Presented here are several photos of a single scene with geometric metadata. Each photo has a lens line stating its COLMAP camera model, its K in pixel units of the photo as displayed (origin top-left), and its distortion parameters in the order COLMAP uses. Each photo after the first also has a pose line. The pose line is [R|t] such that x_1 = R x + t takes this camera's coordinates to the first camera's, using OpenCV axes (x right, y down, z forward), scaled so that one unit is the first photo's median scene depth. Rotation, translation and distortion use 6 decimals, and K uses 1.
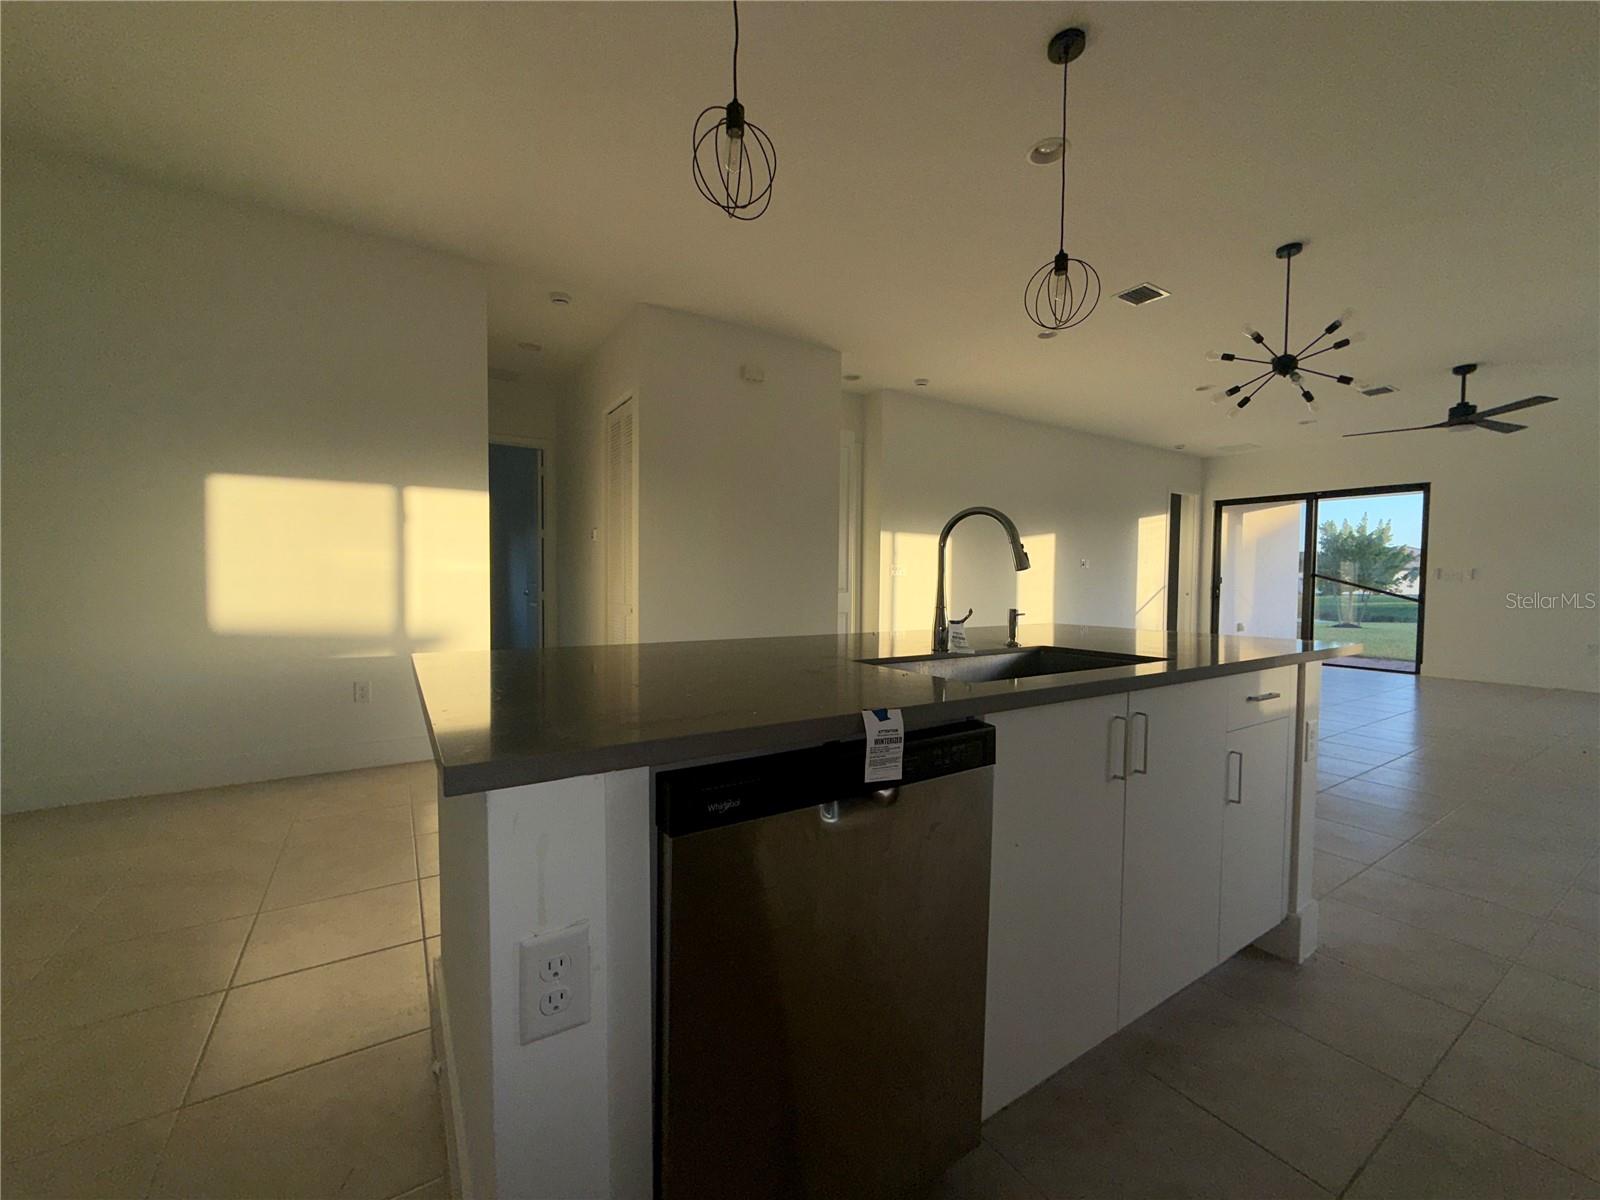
lens RADIAL K [[639.1, 0, 797.6], [0, 639.1, 600.5], [0, 0, 1]] dist [0.002937, 0.000163]
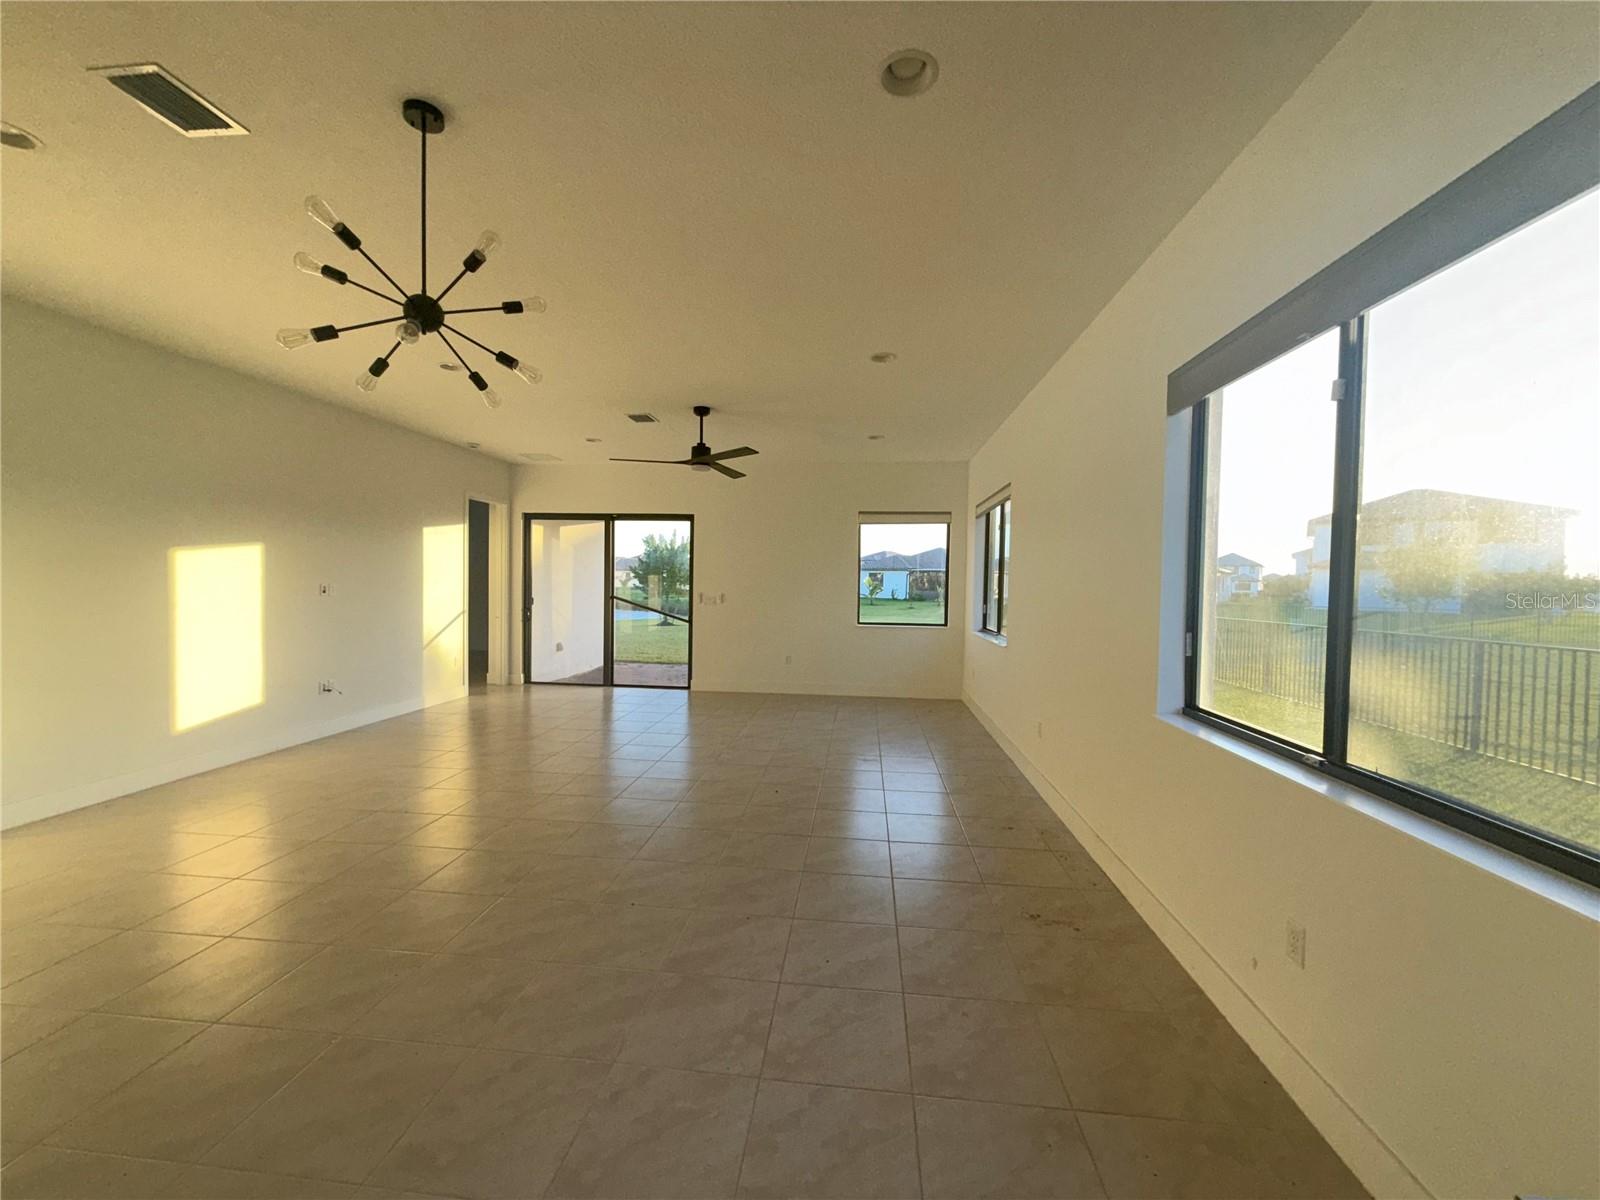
lens RADIAL K [[639.1, 0, 797.5], [0, 639.1, 598.7], [0, 0, 1]] dist [0.002937, 0.000163]
pose [[0.627880, -0.021424, 0.778015, 0.237544], [0.016376, 0.999763, 0.014315, -0.051248], [-0.778138, 0.003753, 0.628082, 0.170786]]
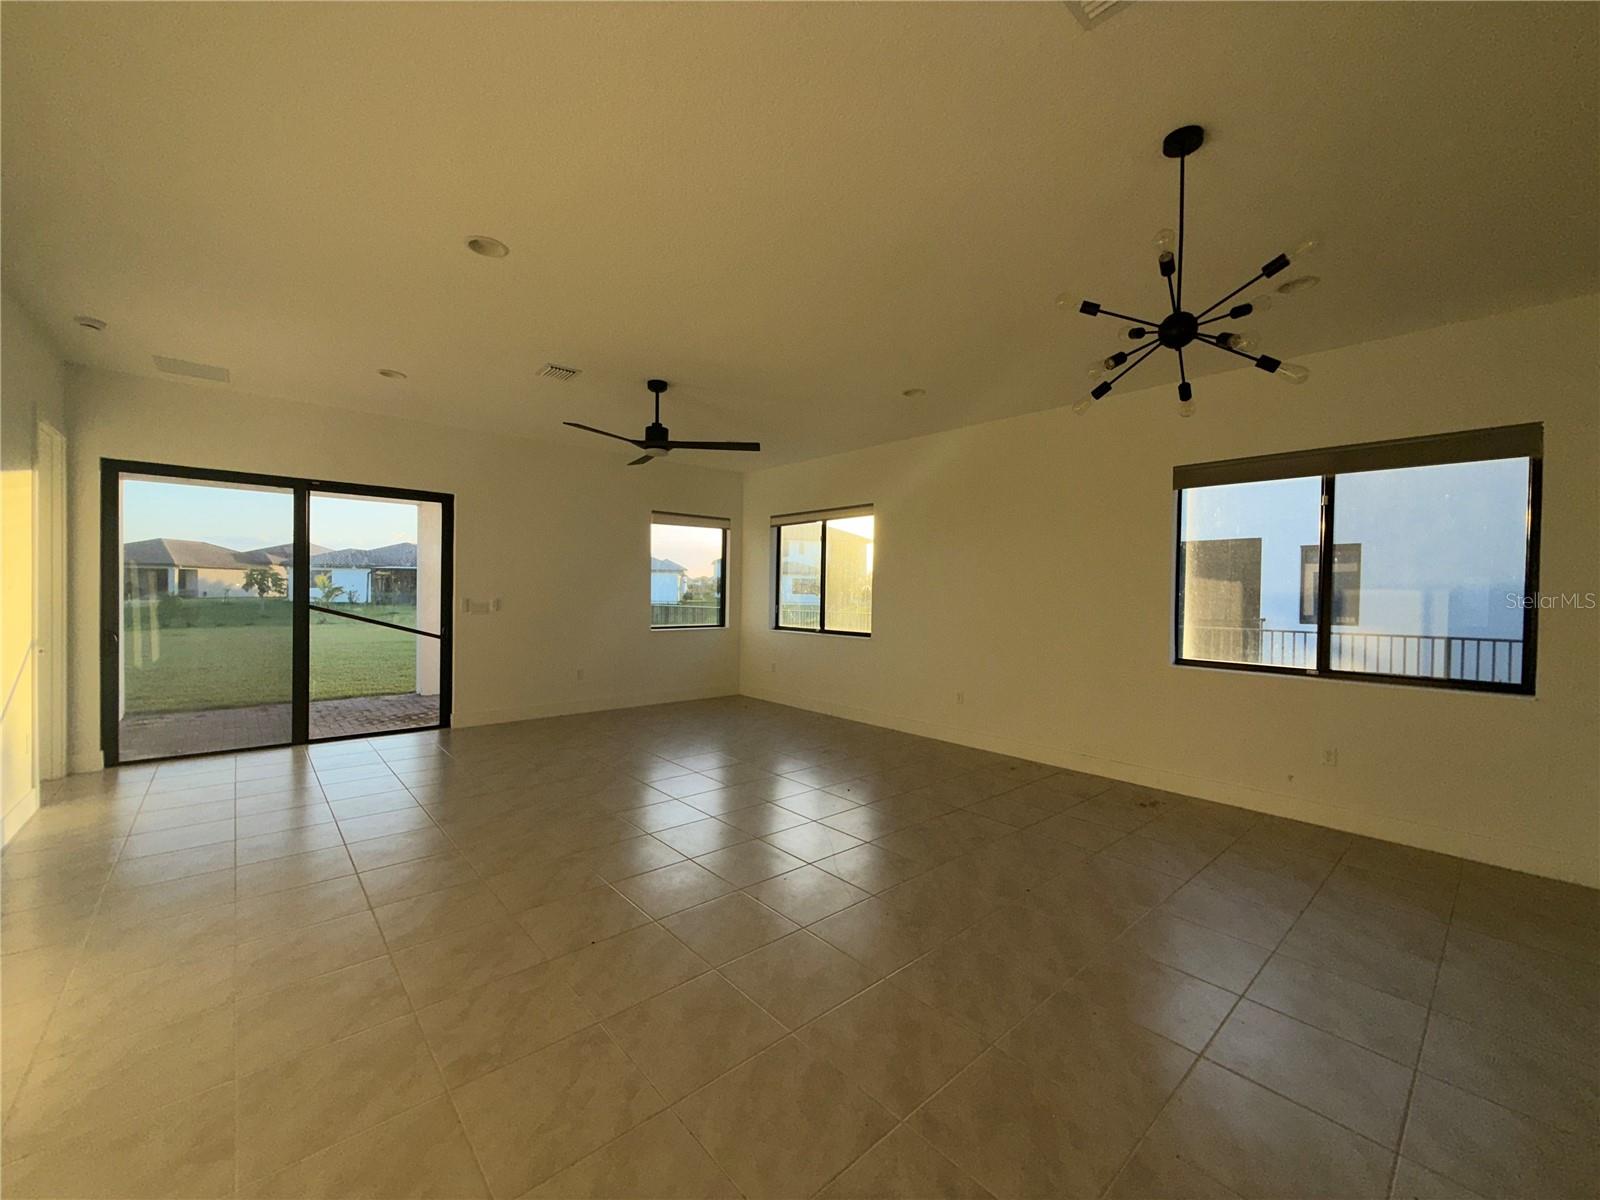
lens RADIAL K [[639.1, 0, 804.1], [0, 639.1, 595.0], [0, 0, 1]] dist [0.002937, 0.000163]
pose [[-0.151595, -0.019366, 0.988253, 0.097347], [0.016884, 0.999611, 0.022178, -0.063827], [-0.988298, 0.020047, -0.151209, 0.664330]]
